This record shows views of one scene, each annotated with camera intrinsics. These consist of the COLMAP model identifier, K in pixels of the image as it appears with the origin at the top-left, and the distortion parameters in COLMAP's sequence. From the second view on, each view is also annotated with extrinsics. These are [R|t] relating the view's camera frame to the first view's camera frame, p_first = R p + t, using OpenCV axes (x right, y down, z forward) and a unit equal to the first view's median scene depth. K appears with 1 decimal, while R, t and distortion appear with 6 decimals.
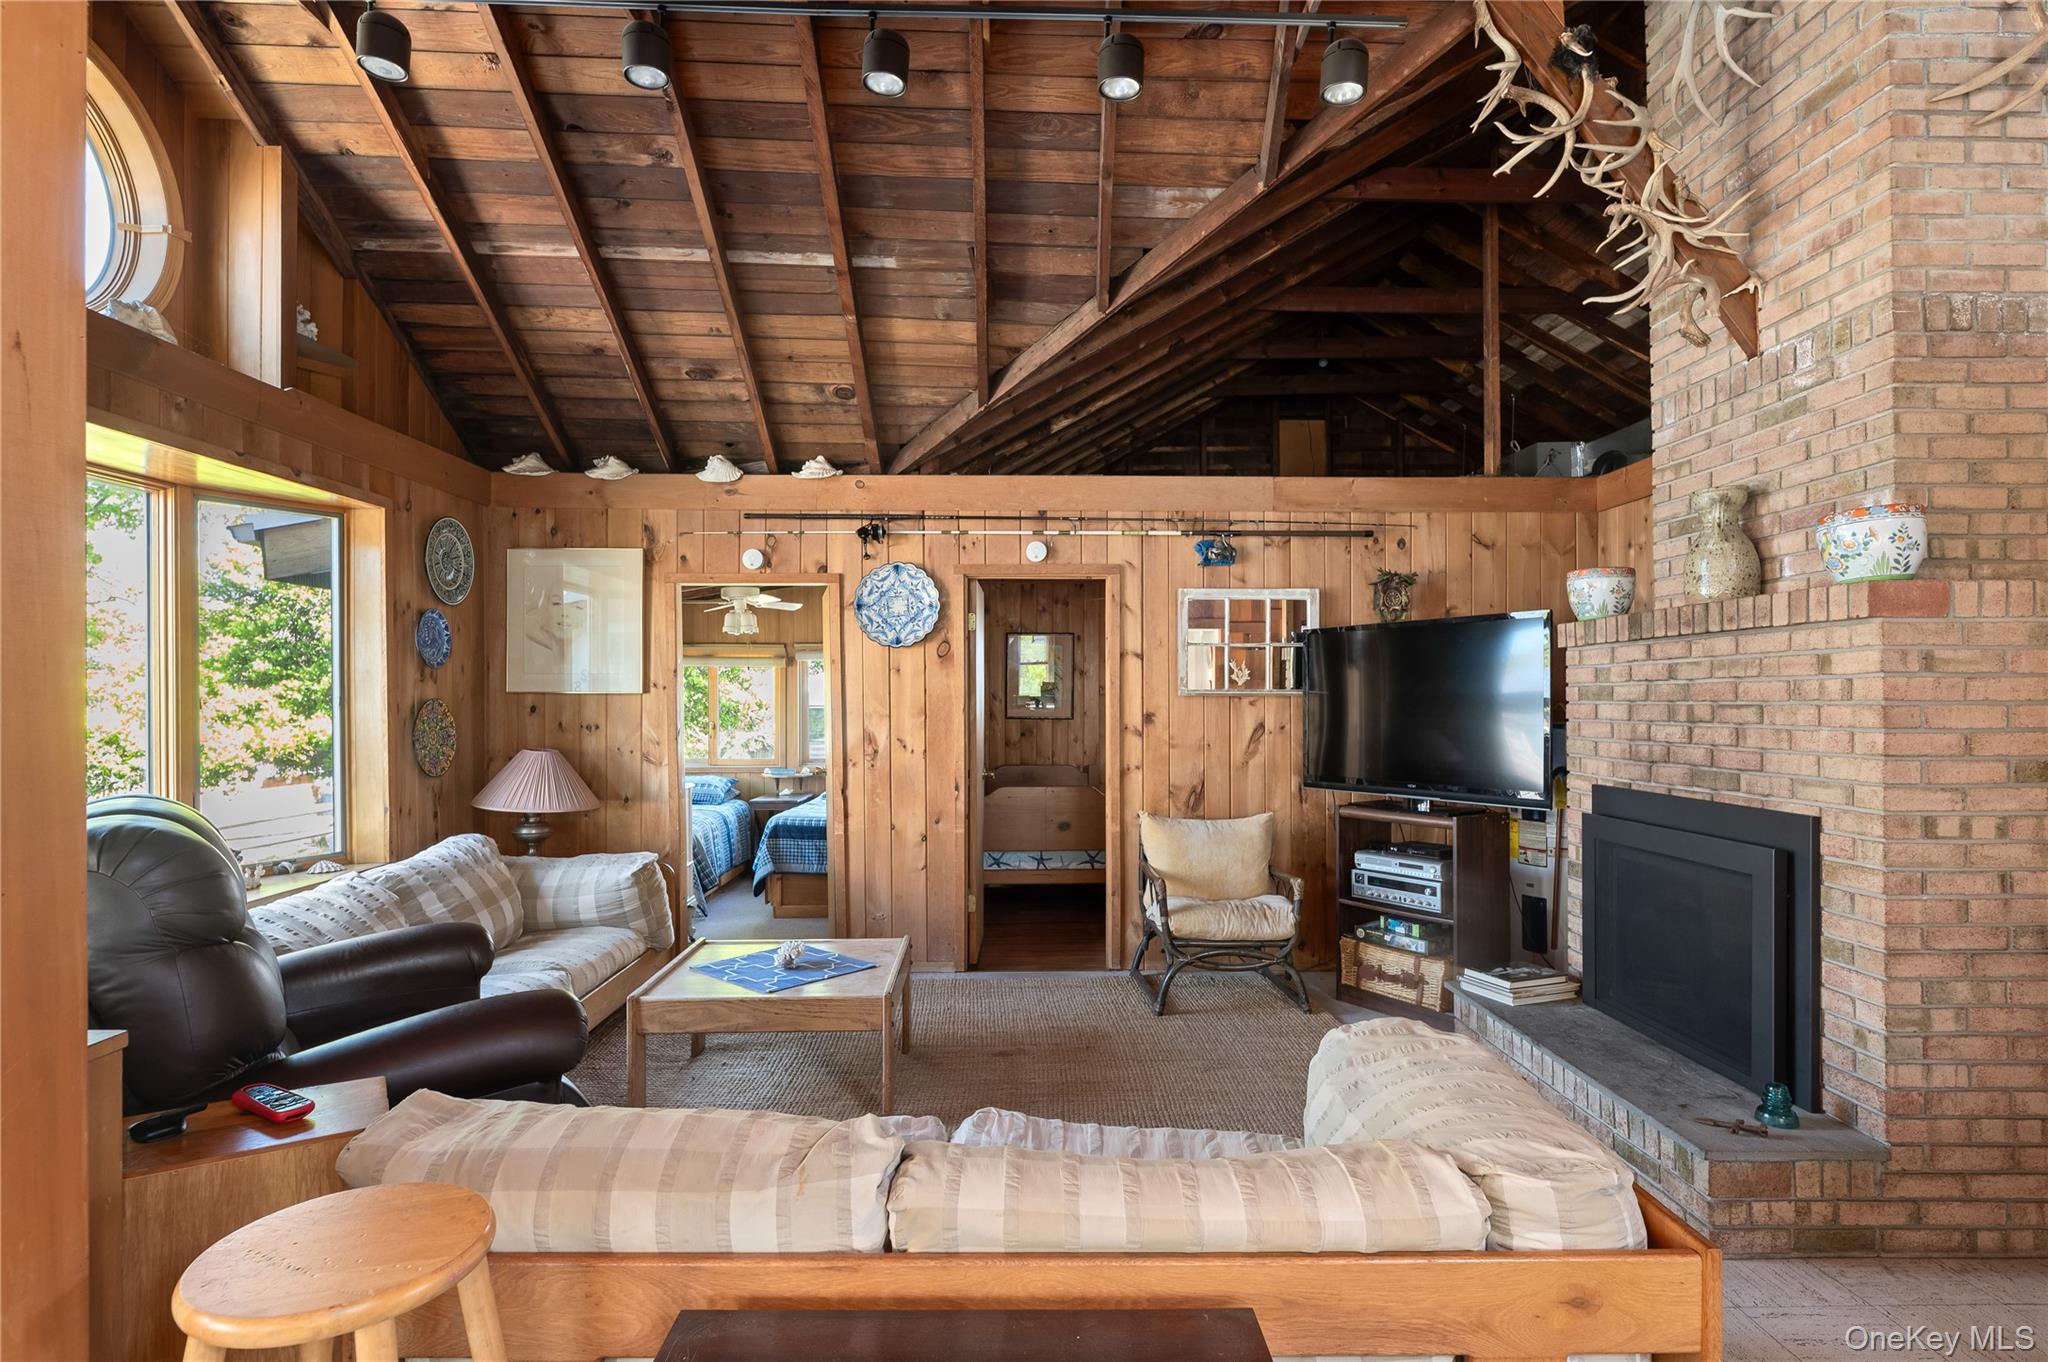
lens RADIAL K [[1037.1, 0, 1020.8], [0, 1037.1, 693.2], [0, 0, 1]] dist [0.002368, -0.002675]
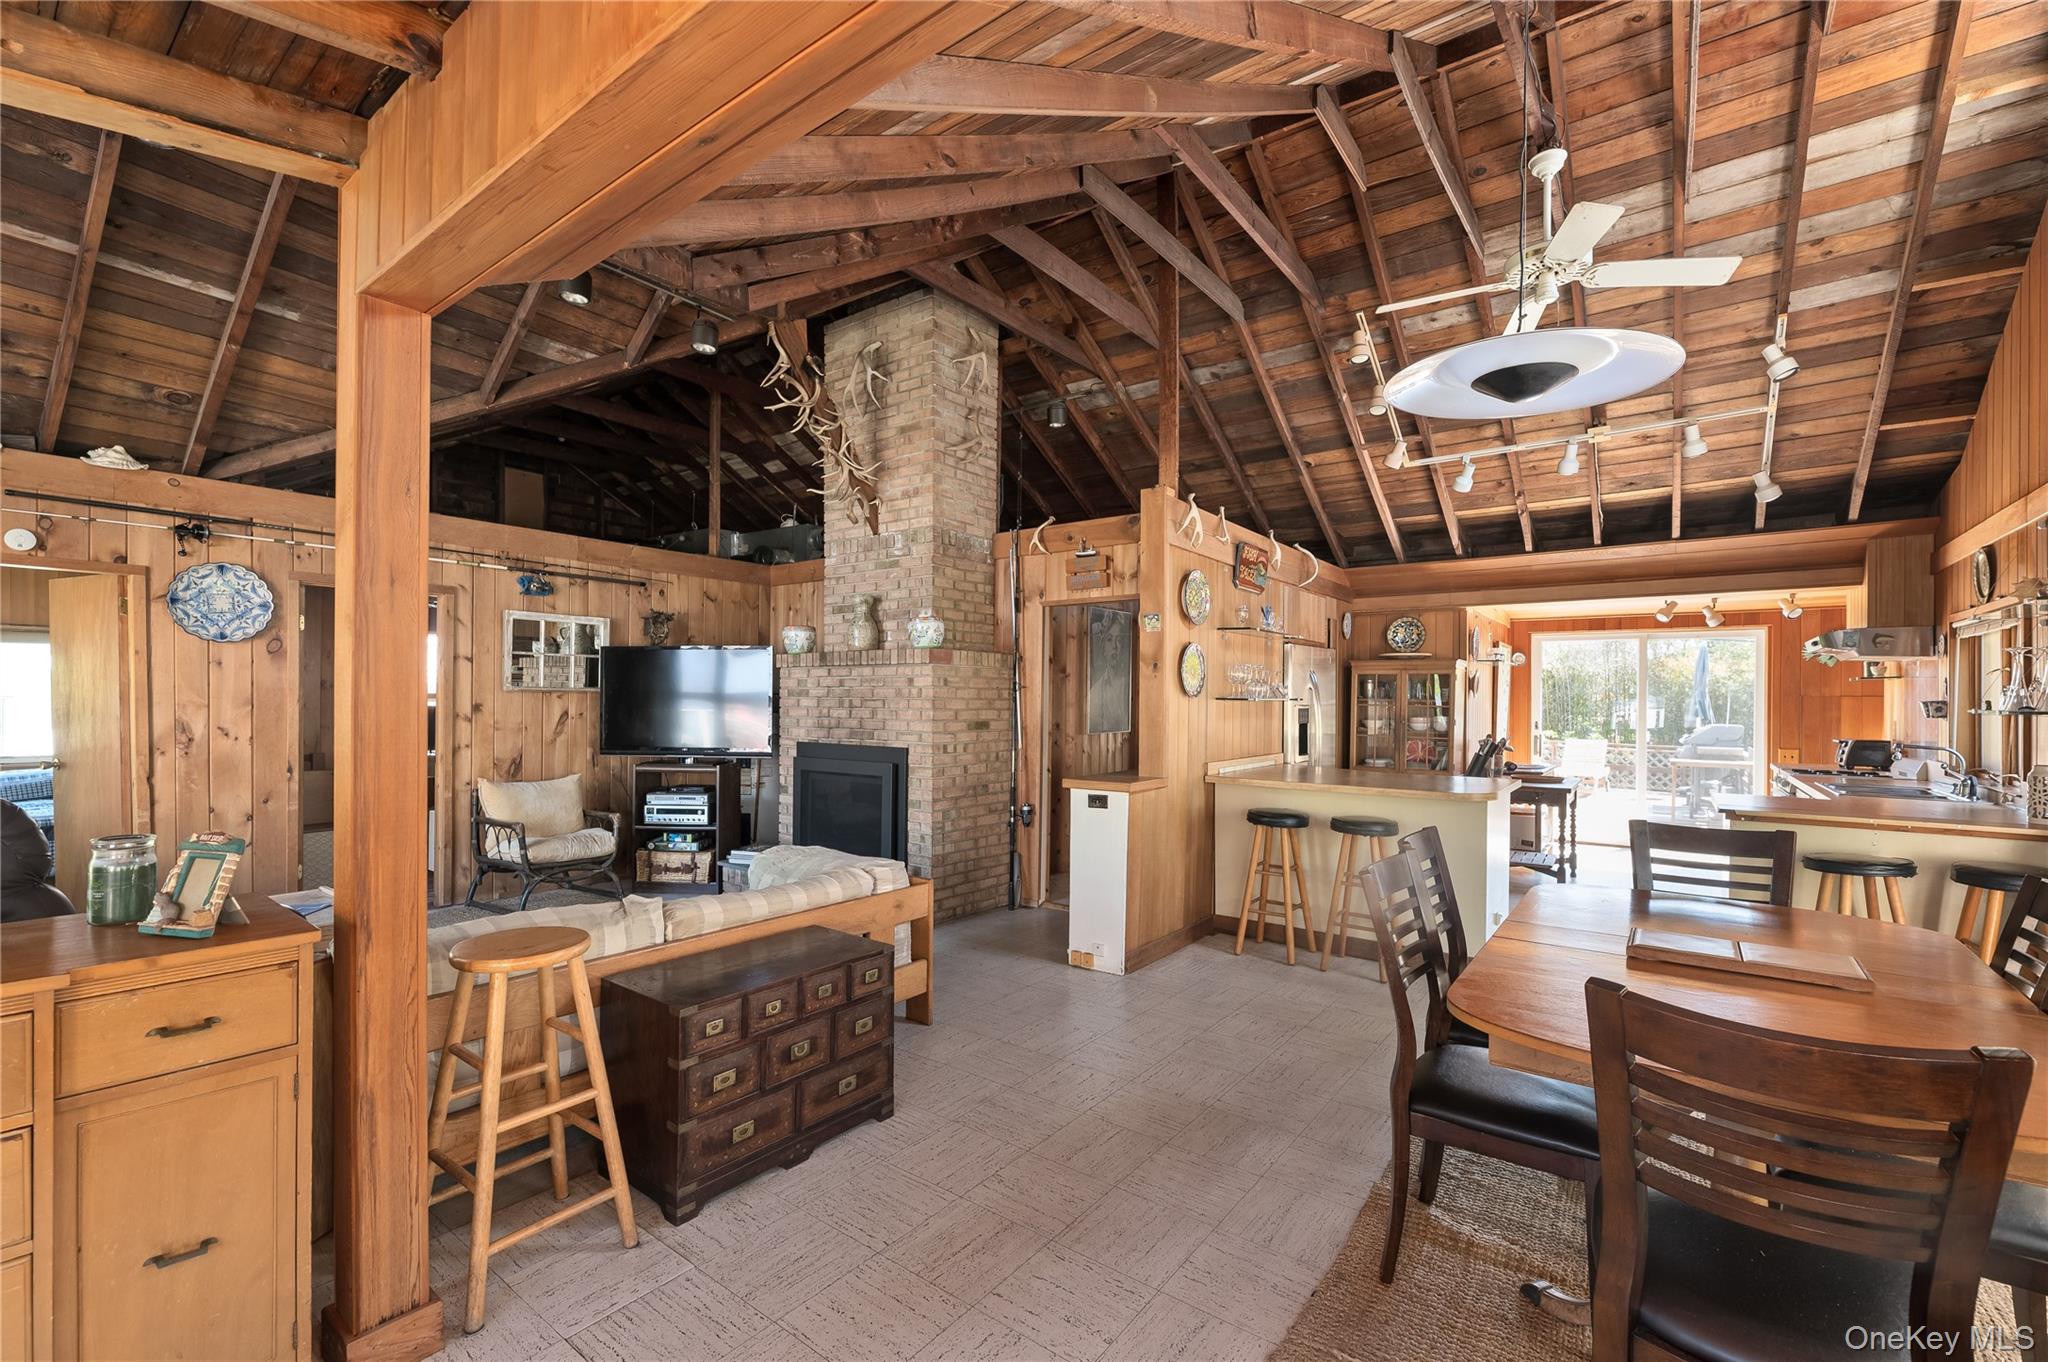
lens RADIAL K [[874.8, 0, 1020.9], [0, 874.8, 697.3], [0, 0, 1]] dist [0.000566, 0.000023]
pose [[0.614211, 0.008206, 0.789099, -0.374417], [-0.013674, 0.999906, 0.000245, 0.001693], [-0.789023, -0.010941, 0.614266, -0.240183]]
